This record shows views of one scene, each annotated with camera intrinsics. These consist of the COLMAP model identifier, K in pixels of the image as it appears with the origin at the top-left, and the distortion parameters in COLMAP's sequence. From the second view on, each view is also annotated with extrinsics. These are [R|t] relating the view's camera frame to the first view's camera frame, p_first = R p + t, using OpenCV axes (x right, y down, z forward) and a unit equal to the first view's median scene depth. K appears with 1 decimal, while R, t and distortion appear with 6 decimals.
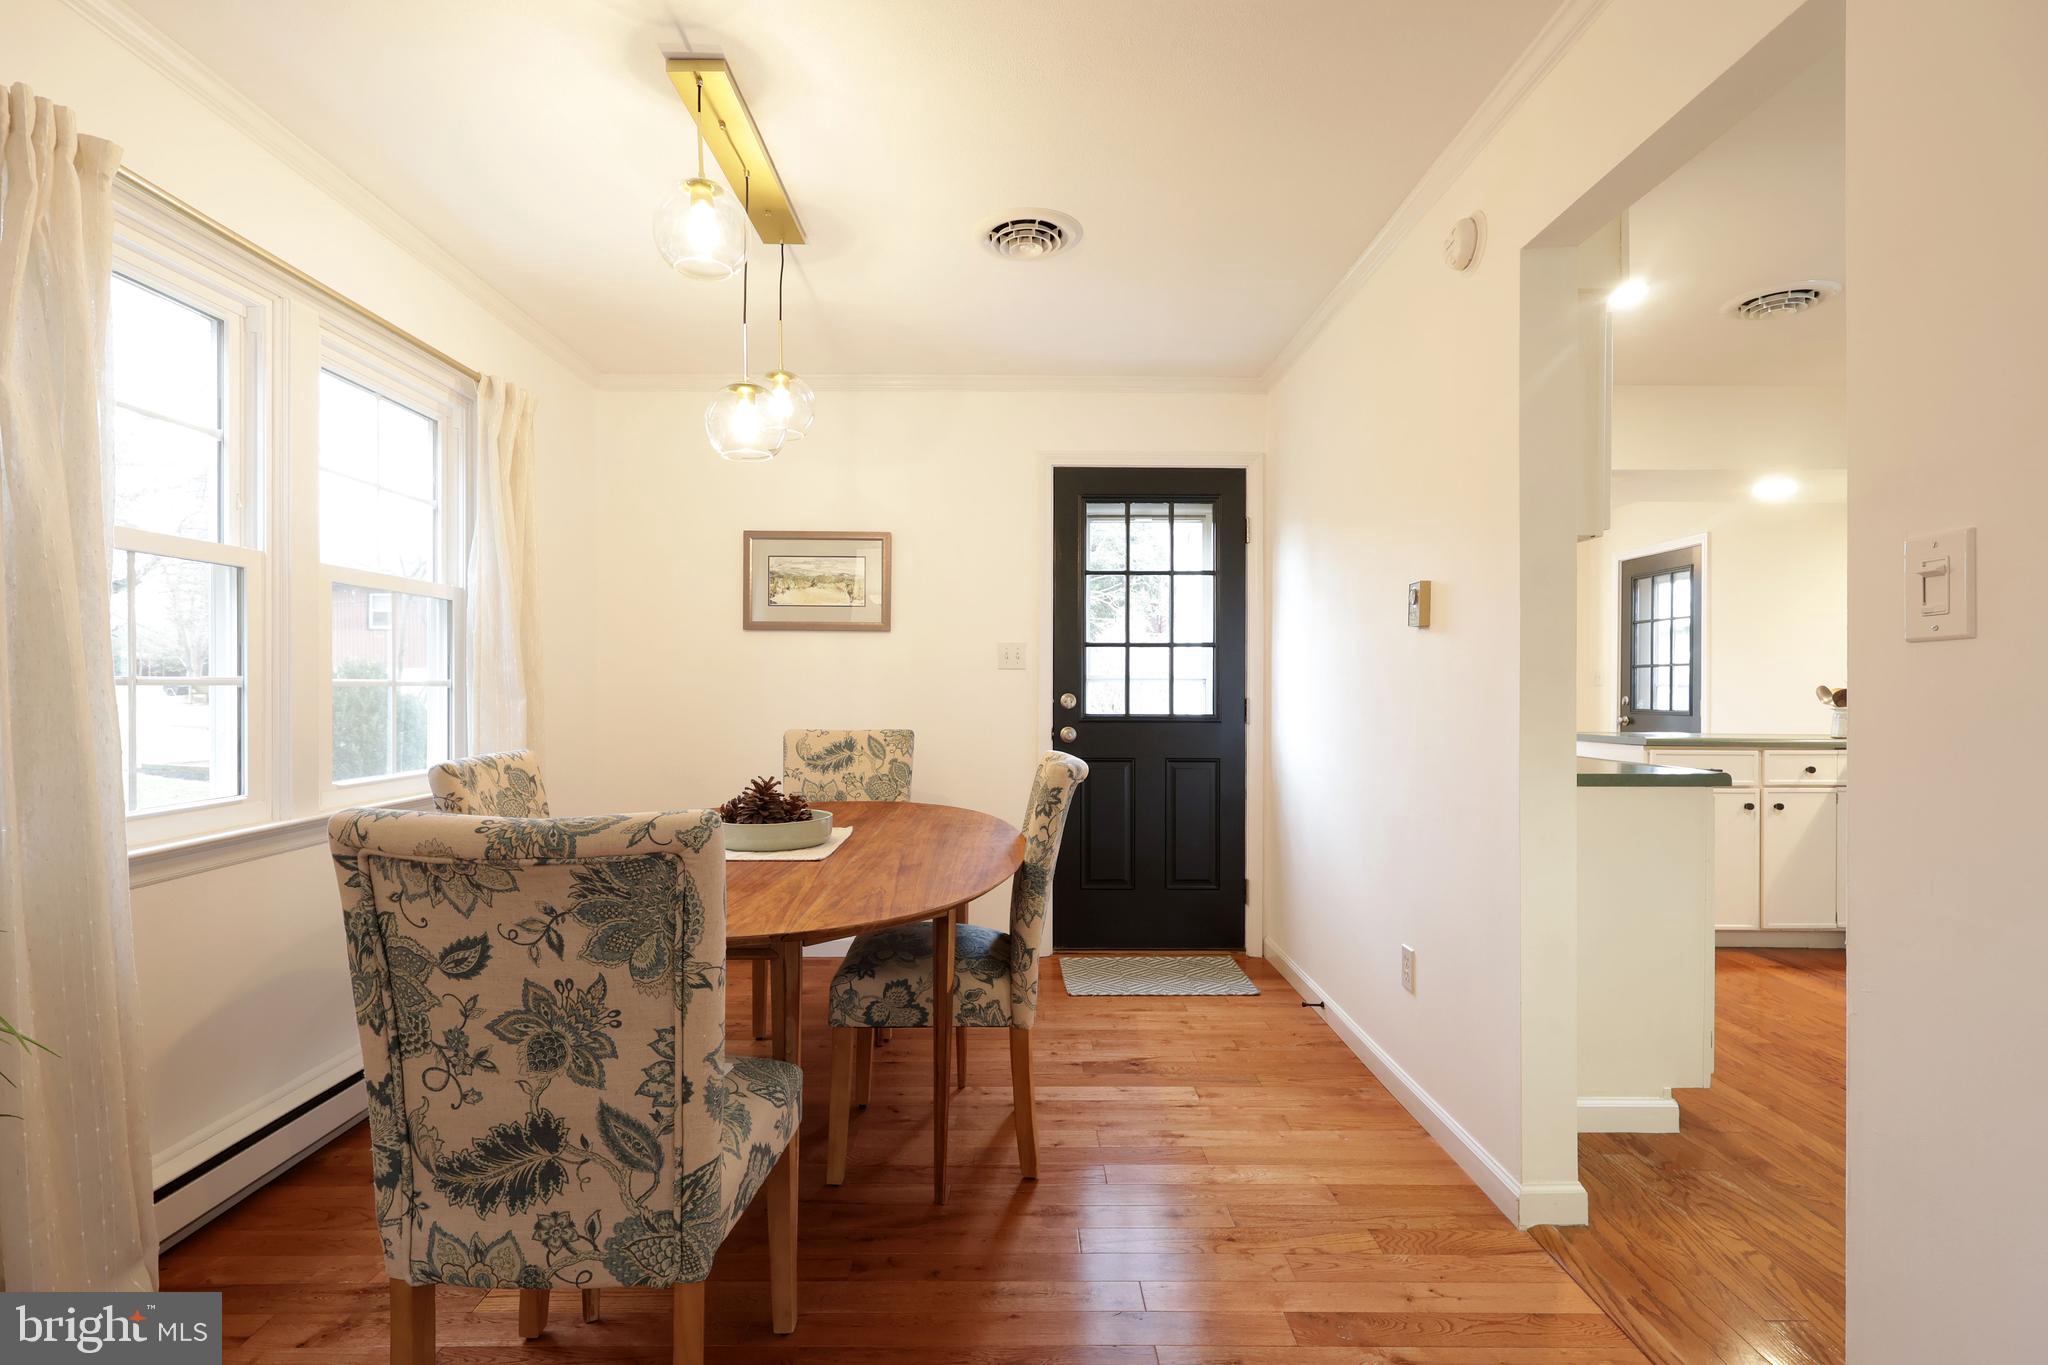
lens RADIAL K [[948.3, 0, 1025.4], [0, 948.3, 687.7], [0, 0, 1]] dist [-0.002252, 0.002789]
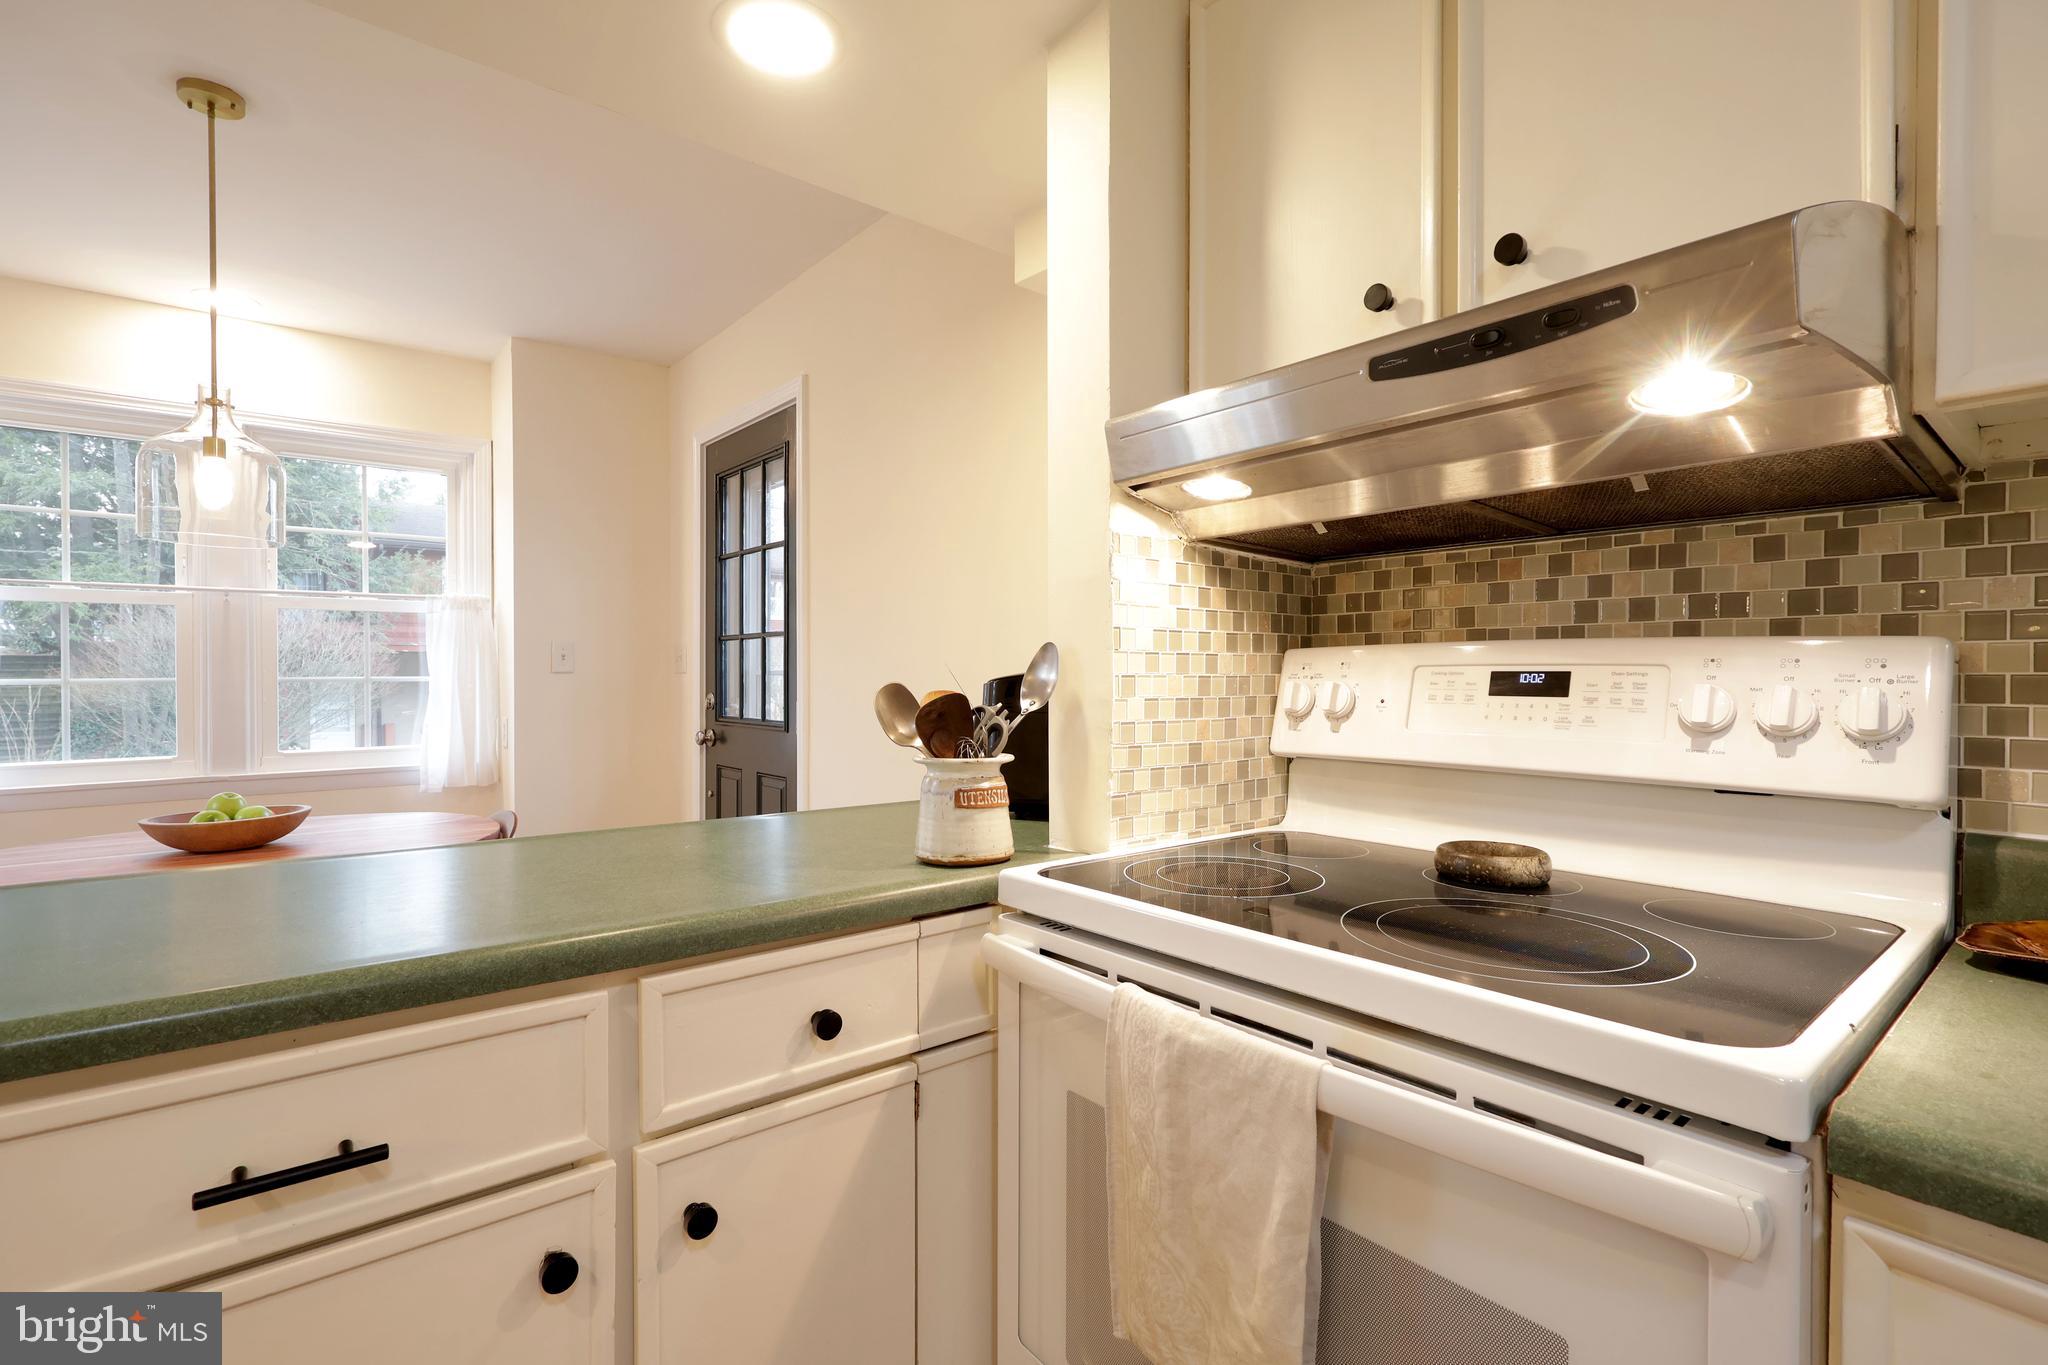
lens RADIAL K [[948.3, 0, 1019.6], [0, 948.3, 673.8], [0, 0, 1]] dist [-0.002252, 0.002789]
pose [[0.773534, -0.001848, 0.633752, 0.684084], [-0.000221, 0.999995, 0.003186, -0.005679], [-0.633755, -0.002604, 0.773530, 0.747389]]
